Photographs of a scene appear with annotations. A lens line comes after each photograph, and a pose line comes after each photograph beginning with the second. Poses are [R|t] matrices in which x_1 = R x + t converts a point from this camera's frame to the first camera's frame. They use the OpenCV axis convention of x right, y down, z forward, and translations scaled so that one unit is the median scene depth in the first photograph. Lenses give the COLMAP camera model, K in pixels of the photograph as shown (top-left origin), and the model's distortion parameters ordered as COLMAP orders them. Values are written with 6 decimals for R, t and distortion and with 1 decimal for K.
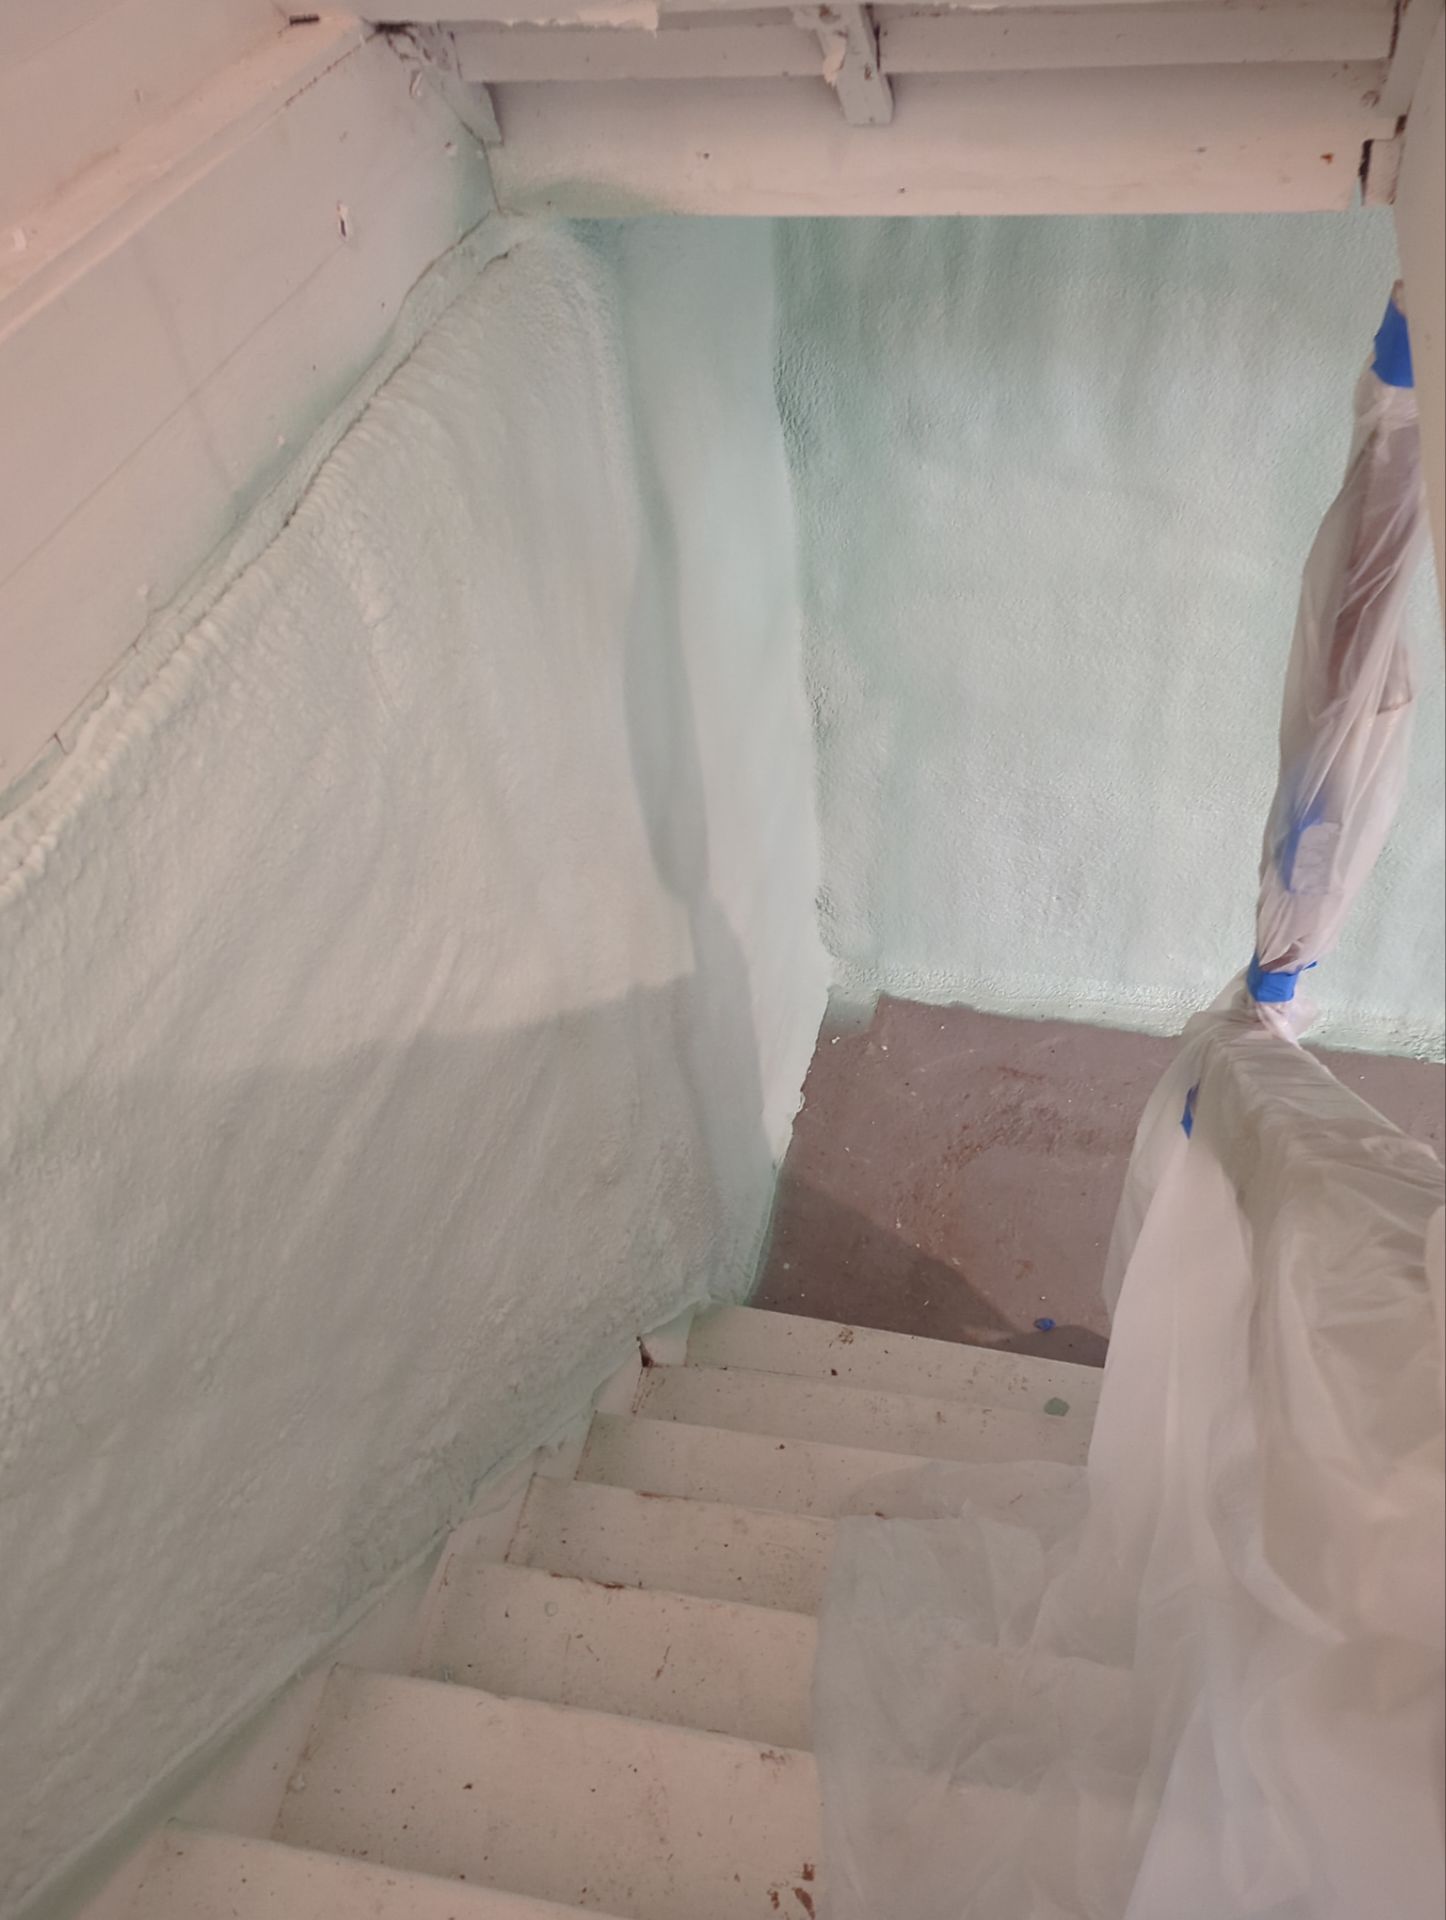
lens RADIAL K [[1565.1, 0, 729.4], [0, 1565.1, 962.8], [0, 0, 1]] dist [0.075181, -0.074096]
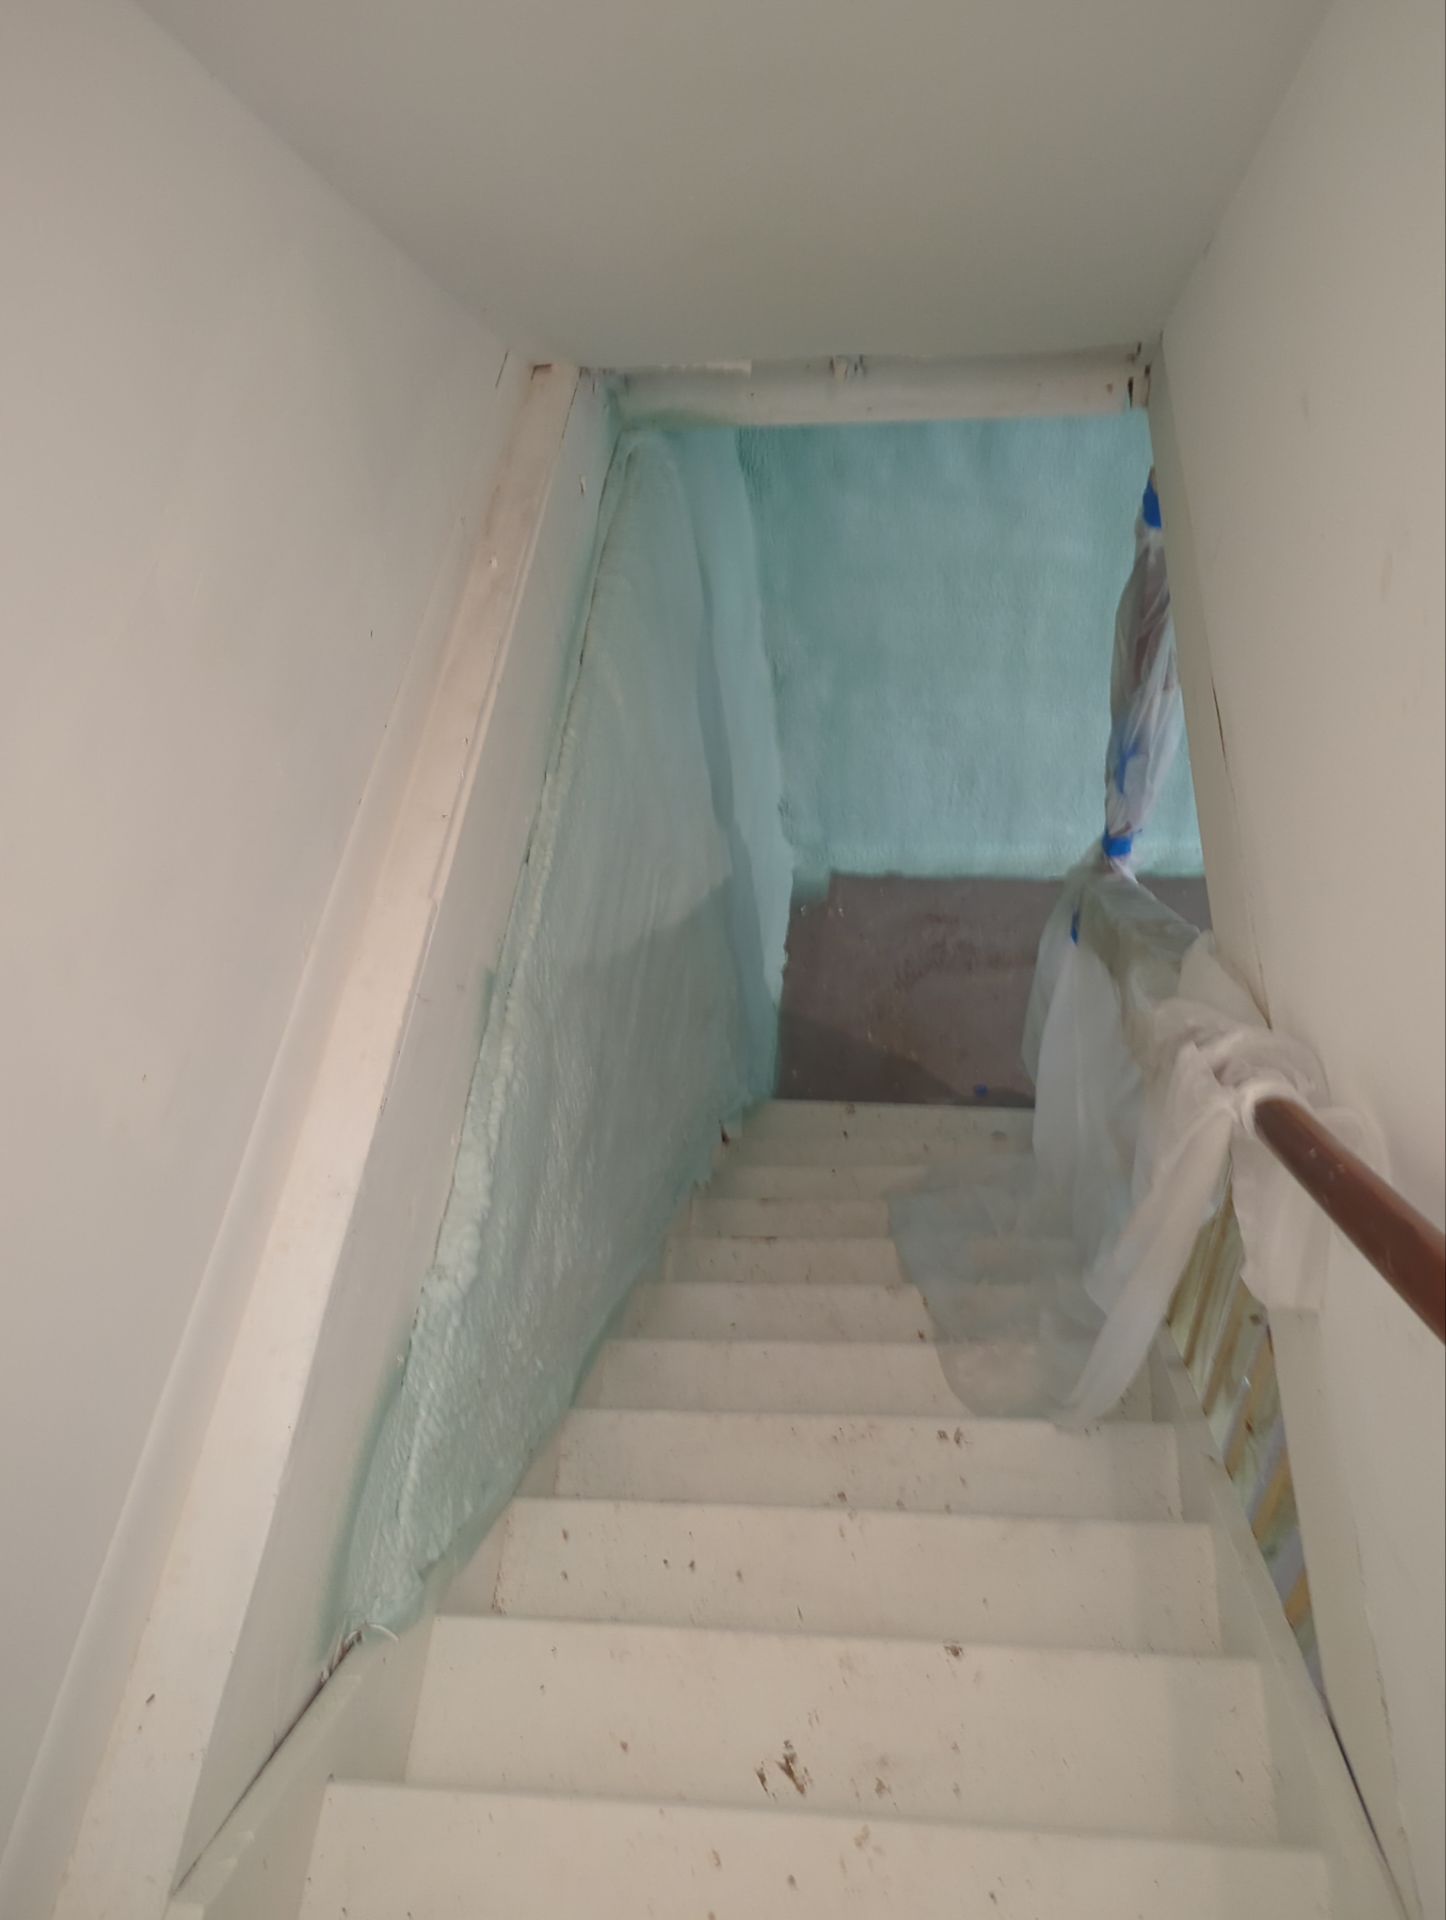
lens RADIAL K [[1565.1, 0, 729.4], [0, 1565.1, 962.8], [0, 0, 1]] dist [0.075181, -0.074096]
pose [[0.990336, -0.110719, 0.083528, -0.137725], [0.103643, 0.990996, 0.084767, -0.030966], [-0.092161, -0.075290, 0.992894, -0.398651]]
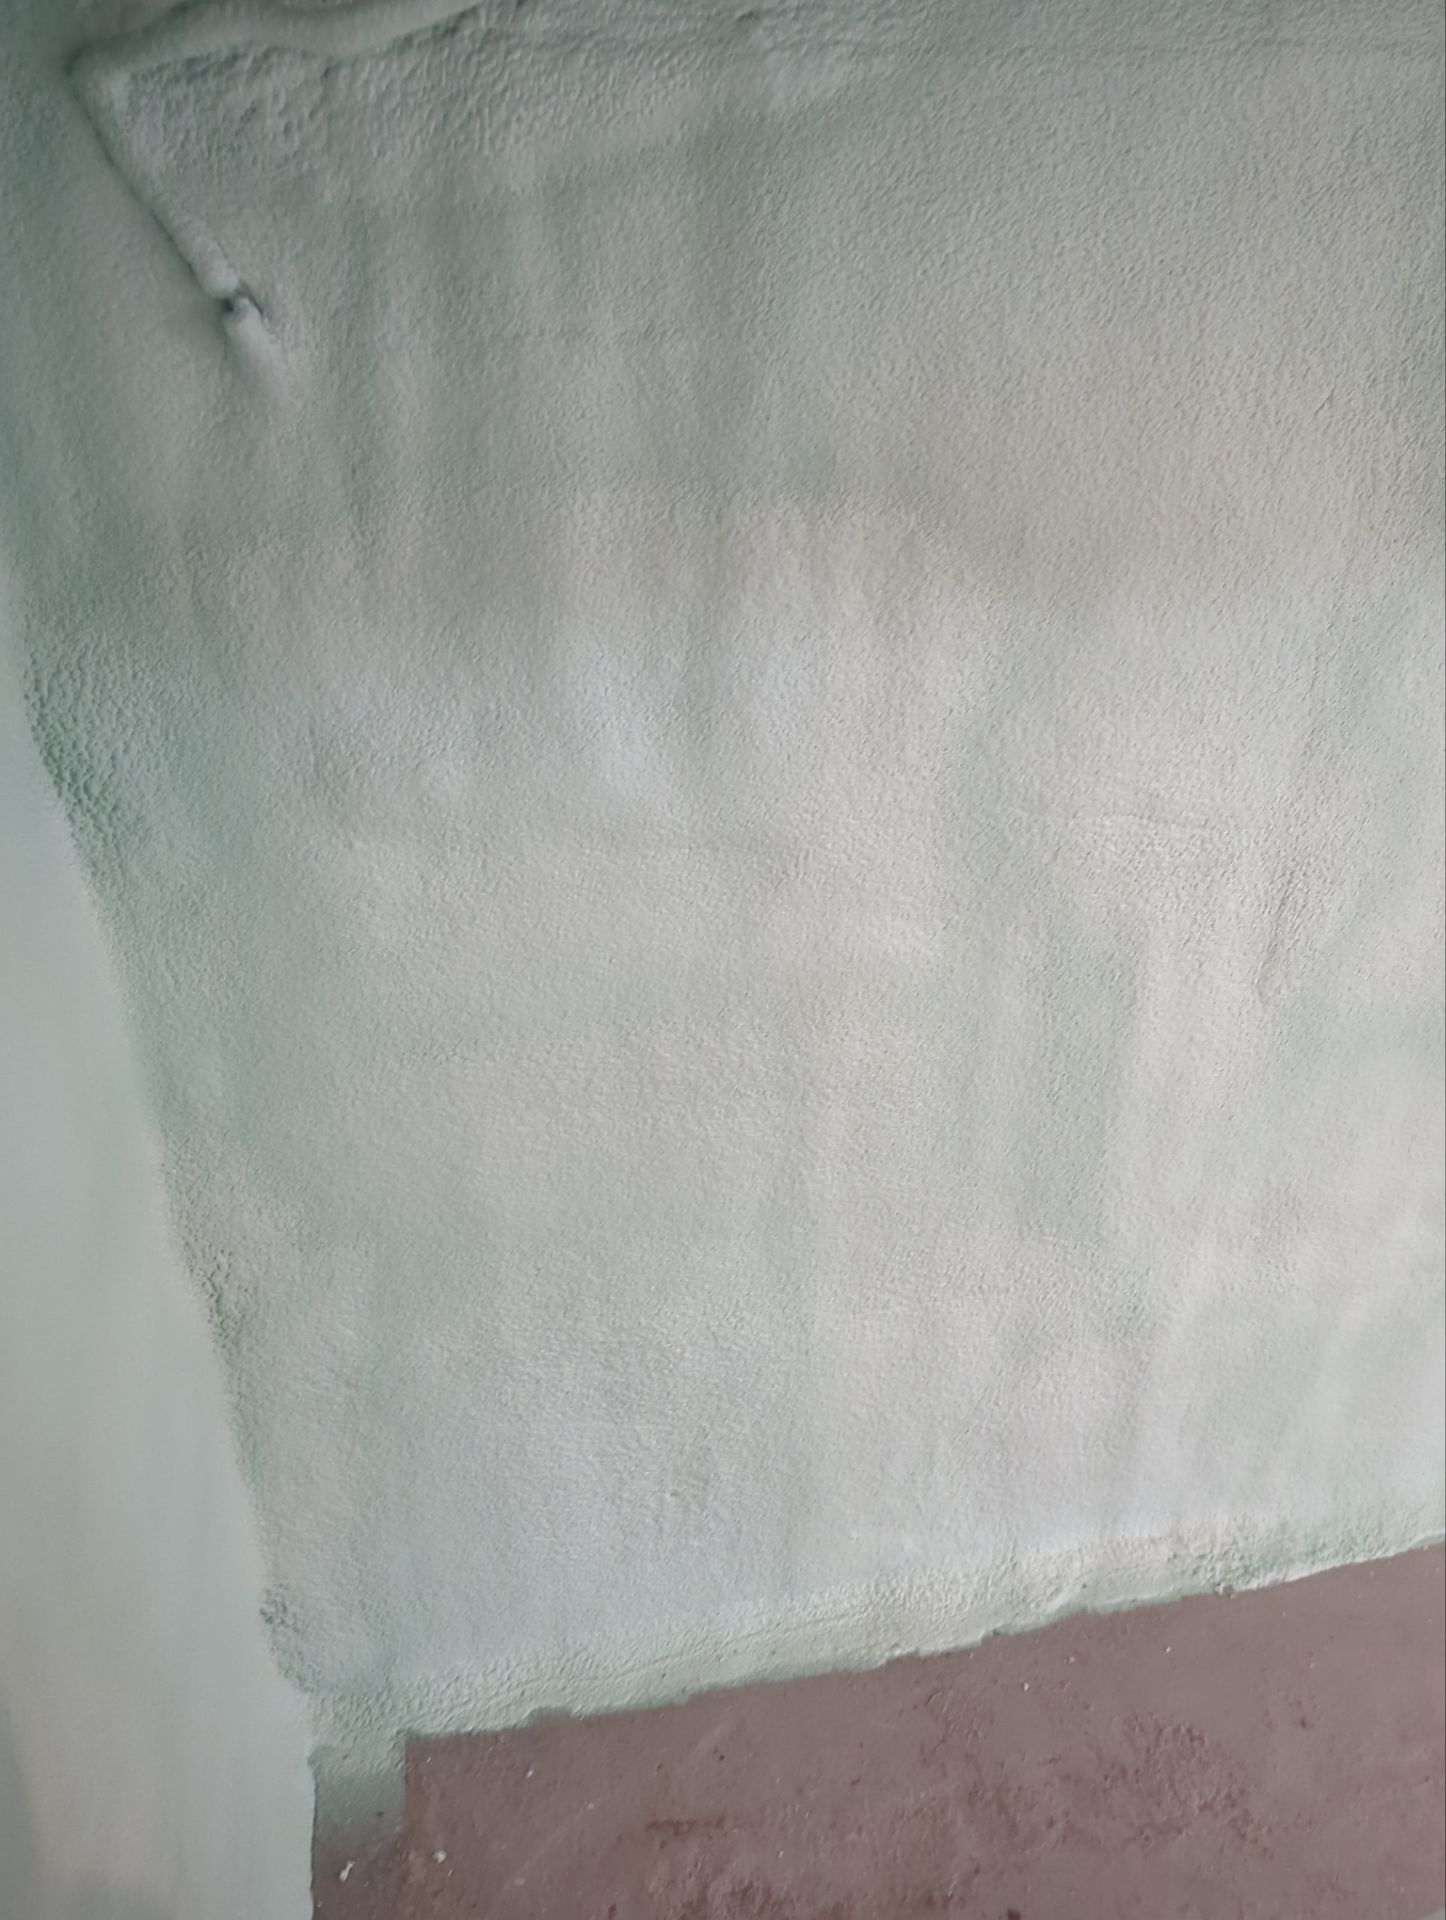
lens RADIAL K [[1591.0, 0, 723.0], [0, 1591.0, 960.0], [0, 0, 1]] dist [0.068908, -0.078227]
pose [[0.902235, -0.149975, 0.404326, 0.008524], [0.244026, 0.950584, -0.191938, -0.136349], [-0.355560, 0.271840, 0.894249, 0.459746]]
